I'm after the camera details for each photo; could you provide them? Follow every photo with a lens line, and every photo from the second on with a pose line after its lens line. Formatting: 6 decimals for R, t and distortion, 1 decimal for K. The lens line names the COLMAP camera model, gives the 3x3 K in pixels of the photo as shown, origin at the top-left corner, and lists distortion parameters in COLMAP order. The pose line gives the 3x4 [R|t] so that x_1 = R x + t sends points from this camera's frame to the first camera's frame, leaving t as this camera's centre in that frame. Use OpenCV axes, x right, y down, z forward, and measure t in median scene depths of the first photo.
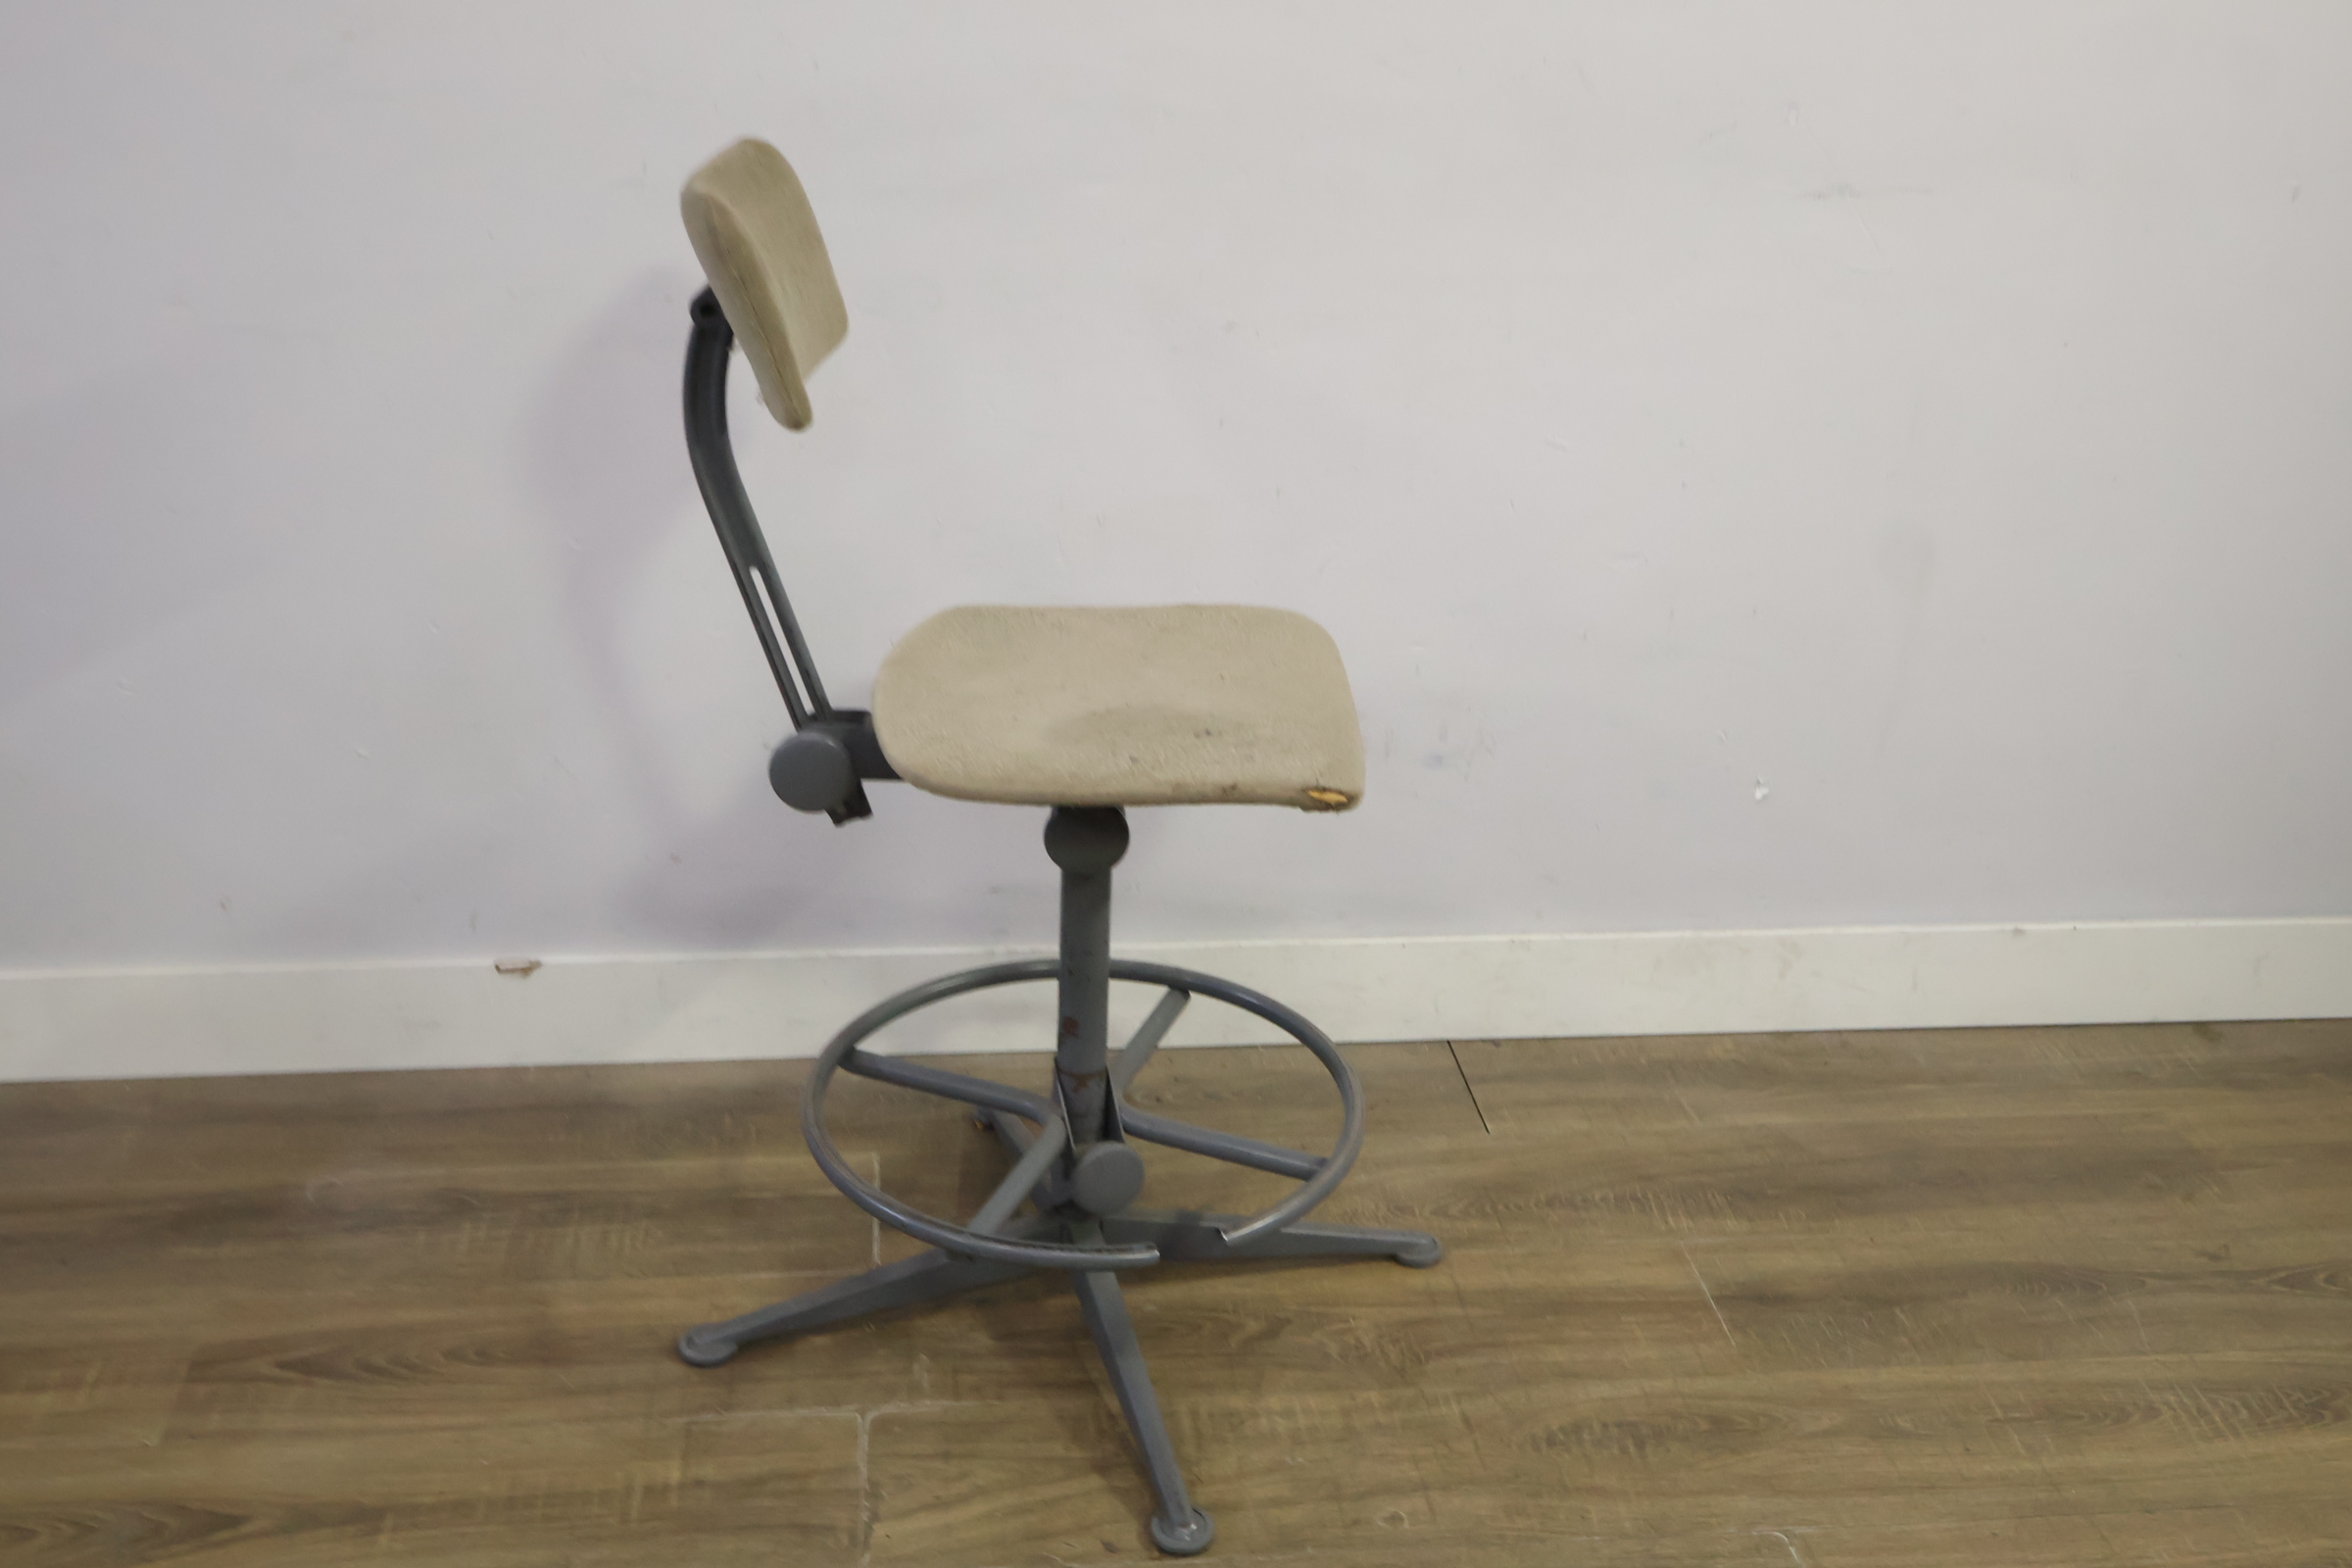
lens RADIAL K [[2594.5, 0, 1176.0], [0, 2594.5, 784.0], [0, 0, 1]] dist [0.019023, -0.003714]
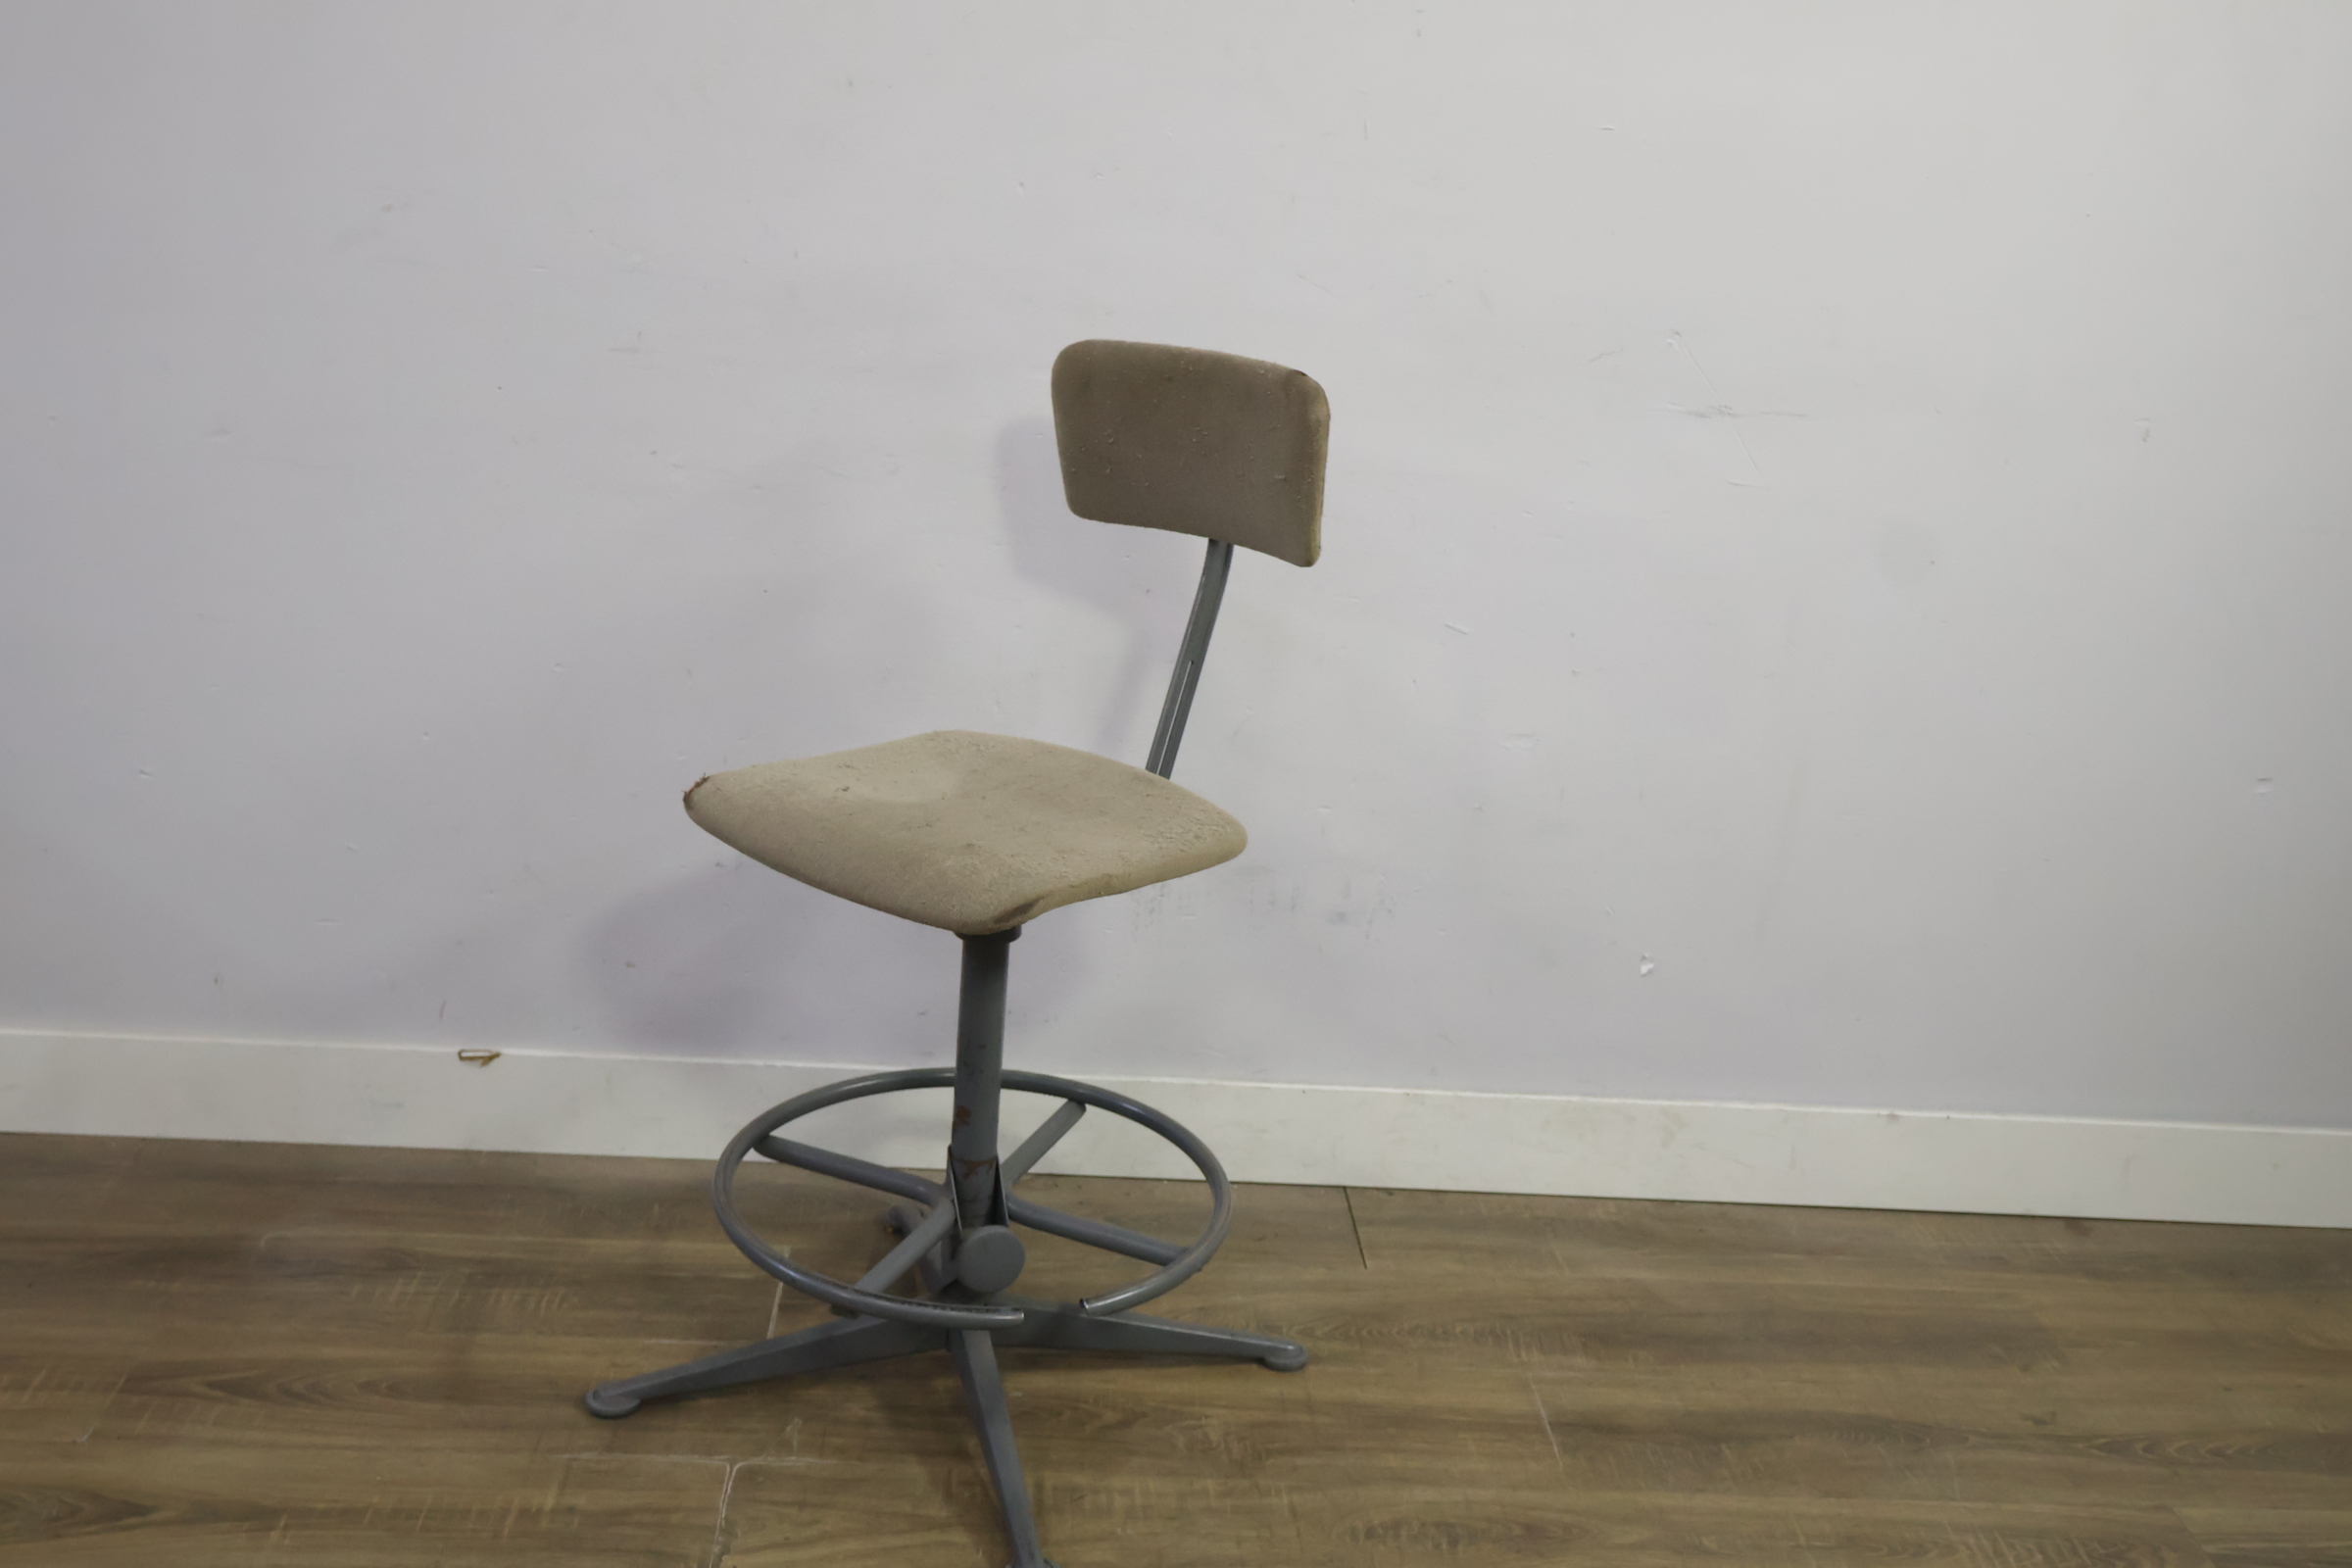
lens RADIAL K [[2619.2, 0, 1176.0], [0, 2619.2, 784.0], [0, 0, 1]] dist [0.007671, 0.032570]
pose [[0.997214, 0.054497, -0.050939, 0.100118], [-0.059618, 0.992673, -0.105105, 0.063822], [0.044838, 0.107849, 0.993156, -0.099321]]
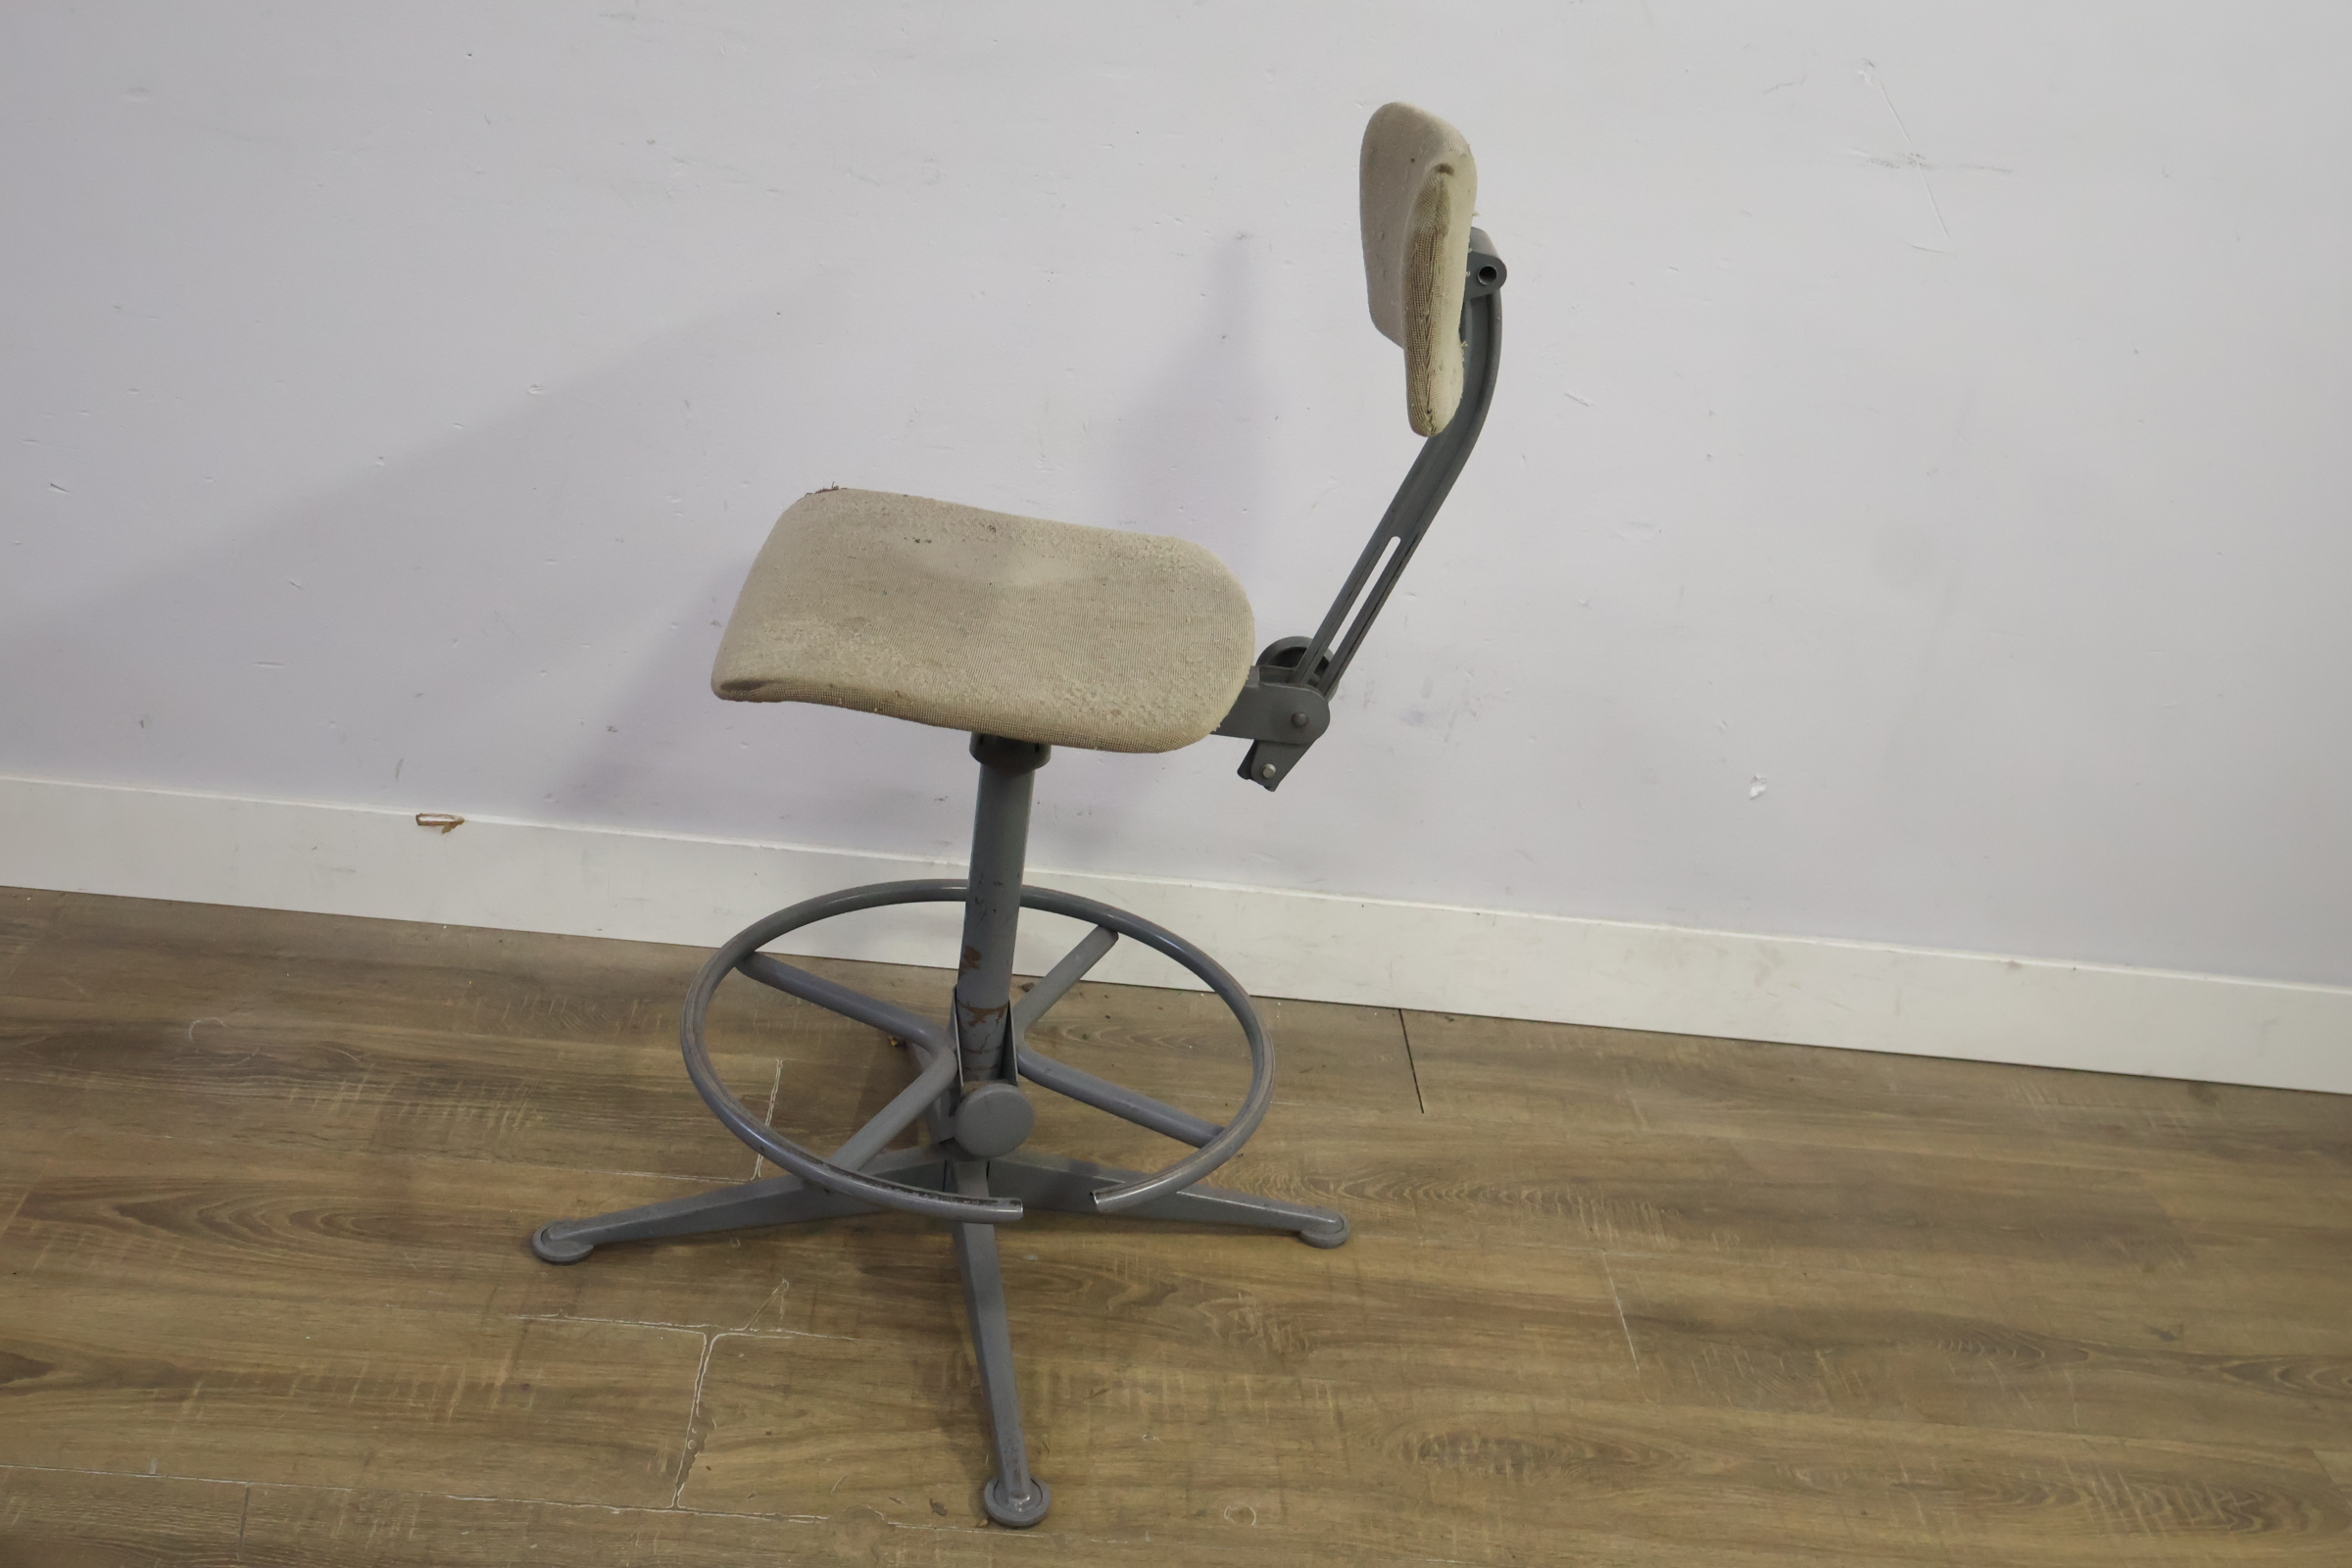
lens RADIAL K [[2571.0, 0, 1180.5], [0, 2571.0, 784.5], [0, 0, 1]] dist [0.001673, 0.018921]
pose [[0.992869, 0.113917, -0.035128, 0.059527], [-0.112456, 0.992807, 0.041086, -0.015779], [0.039556, -0.036842, 0.998538, 0.068974]]
